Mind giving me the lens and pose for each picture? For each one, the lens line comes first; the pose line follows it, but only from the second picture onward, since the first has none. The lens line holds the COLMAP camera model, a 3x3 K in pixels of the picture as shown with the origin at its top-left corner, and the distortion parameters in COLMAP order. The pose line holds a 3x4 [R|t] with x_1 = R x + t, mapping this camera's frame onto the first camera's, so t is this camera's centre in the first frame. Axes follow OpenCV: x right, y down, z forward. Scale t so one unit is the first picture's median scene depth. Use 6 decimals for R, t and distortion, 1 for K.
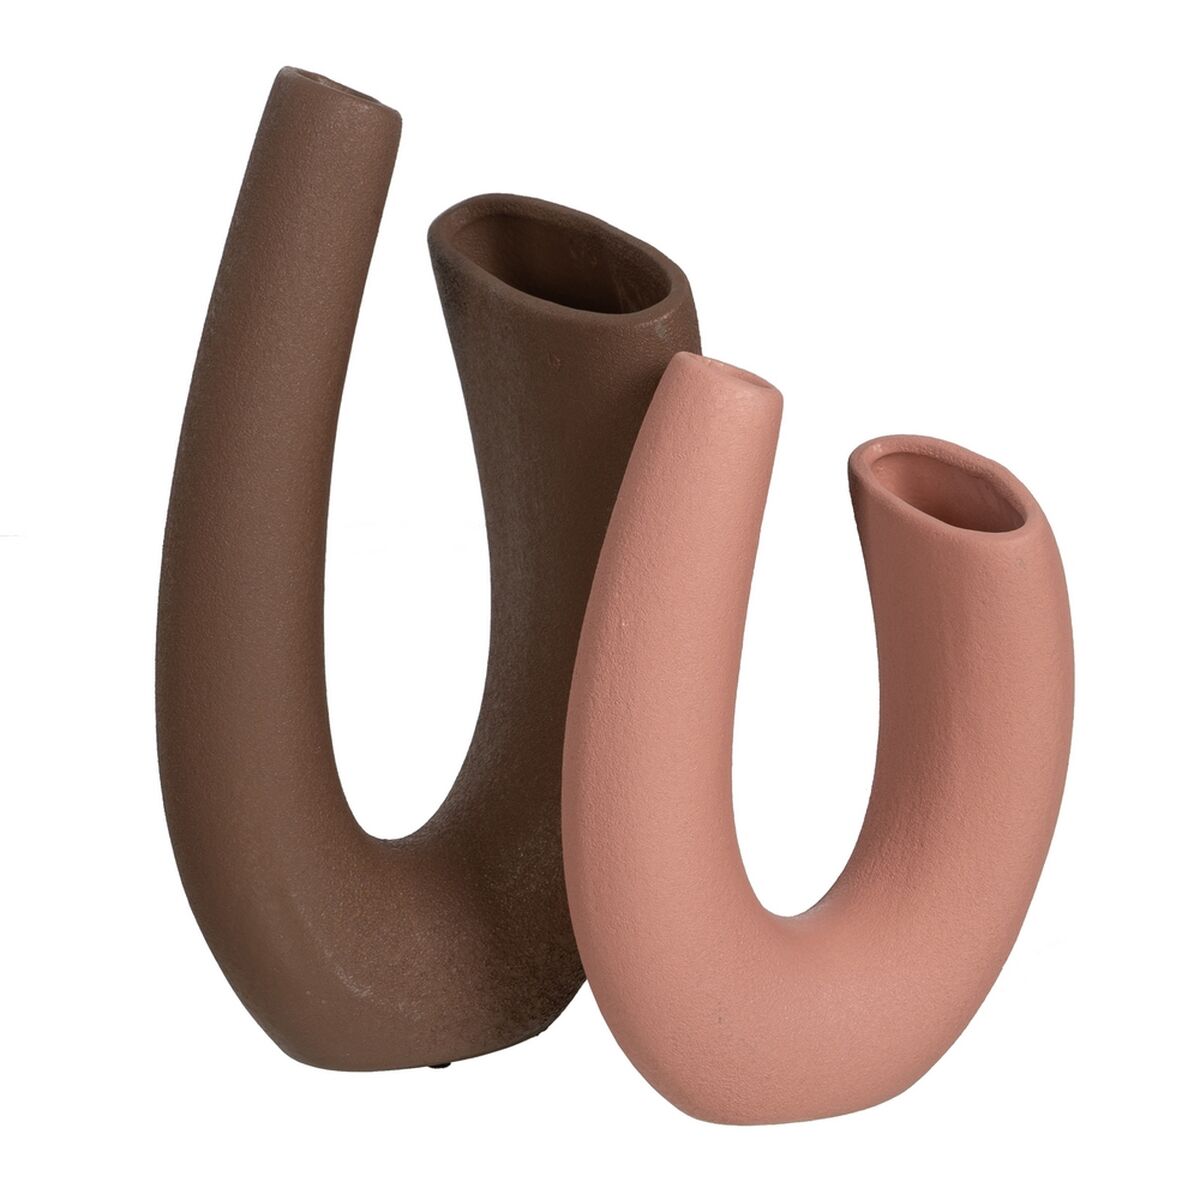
lens RADIAL K [[5246.5, 0, 595.7], [0, 5246.5, 596.4], [0, 0, 1]] dist [-0.245012, 0.000000]
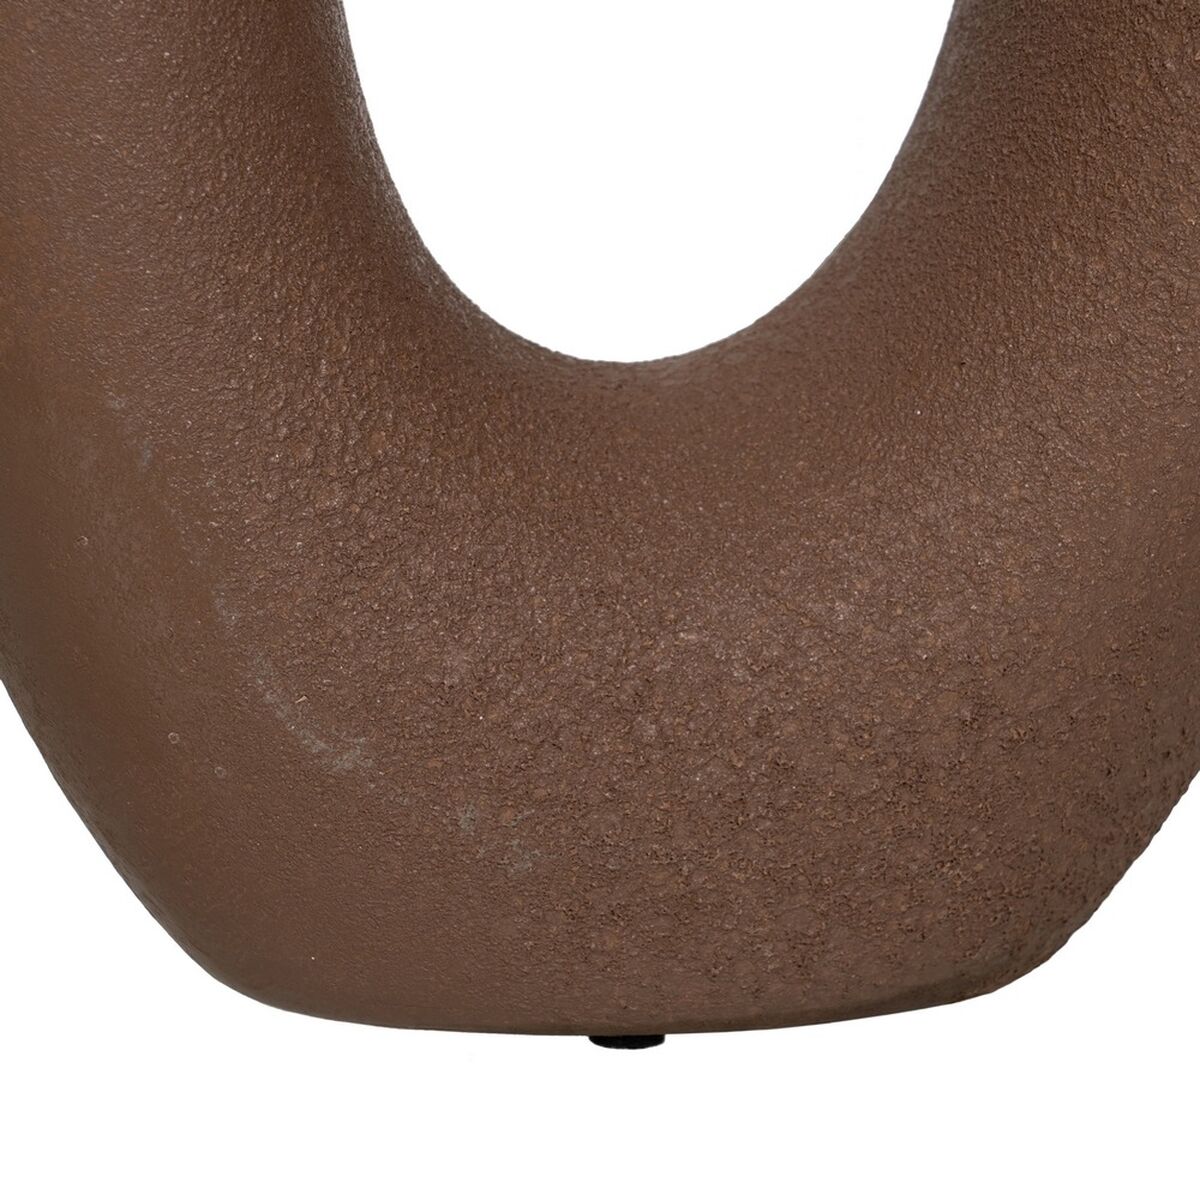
lens RADIAL K [[5246.5, 0, 600.0], [0, 5246.5, 600.4], [0, 0, 1]] dist [-0.245012, 0.000000]
pose [[0.953474, 0.101179, -0.283991, 0.060112], [-0.117750, 0.992161, -0.041853, 0.076798], [0.277530, 0.073345, 0.957913, 0.687988]]
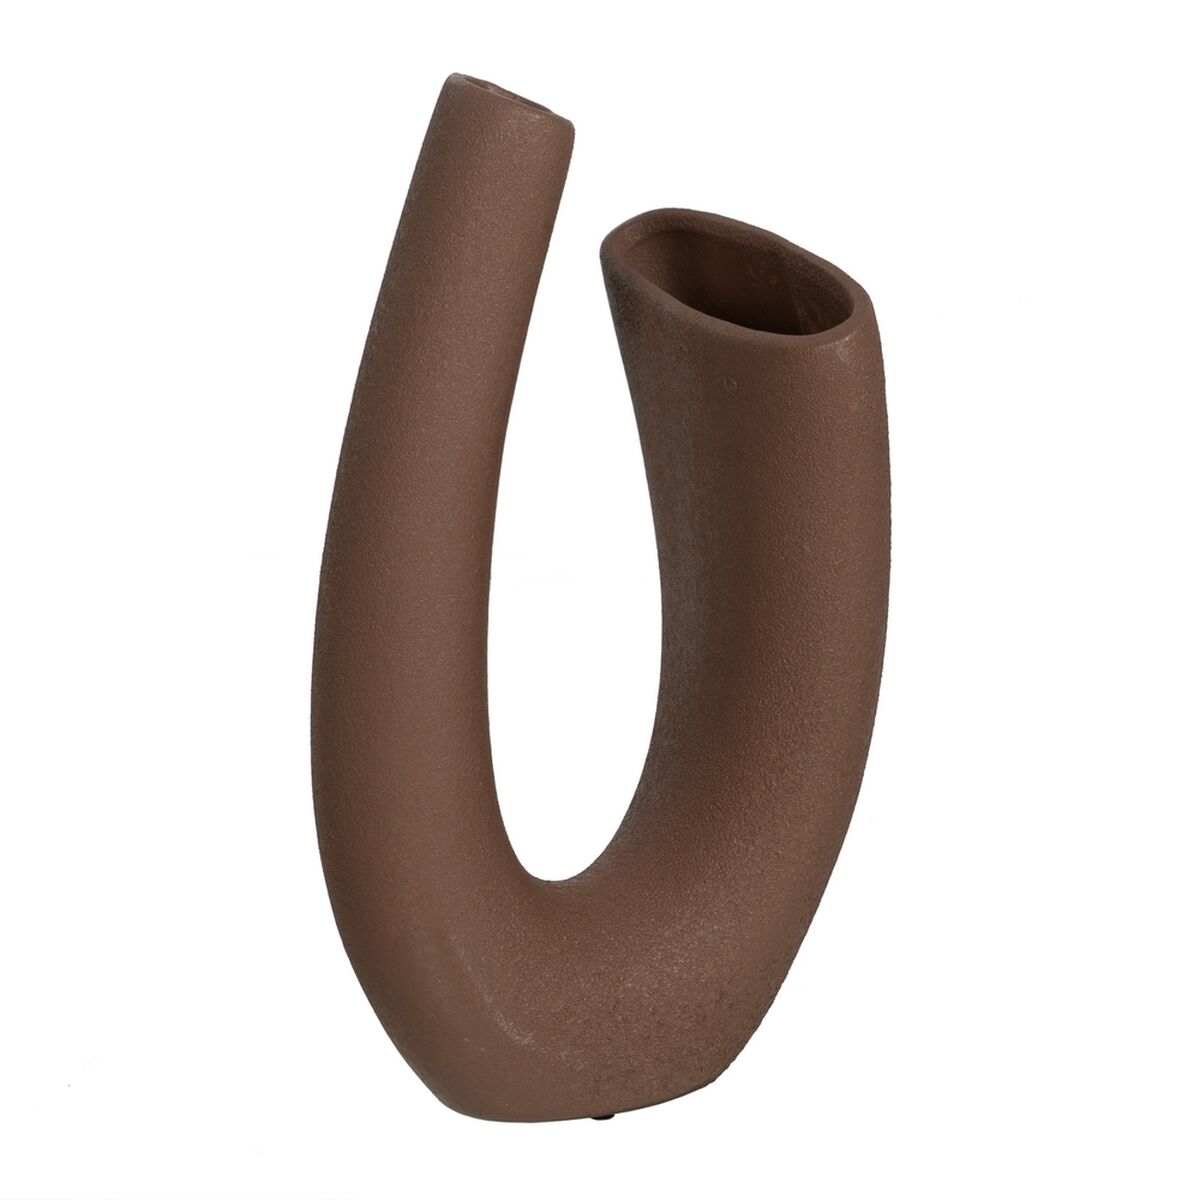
lens RADIAL K [[5246.5, 0, 604.3], [0, 5246.5, 603.5], [0, 0, 1]] dist [-0.245012, 0.000000]
pose [[0.999532, 0.011035, -0.028524, -0.003222], [-0.011303, 0.999893, -0.009252, 0.004445], [0.028419, 0.009570, 0.999550, 0.041886]]
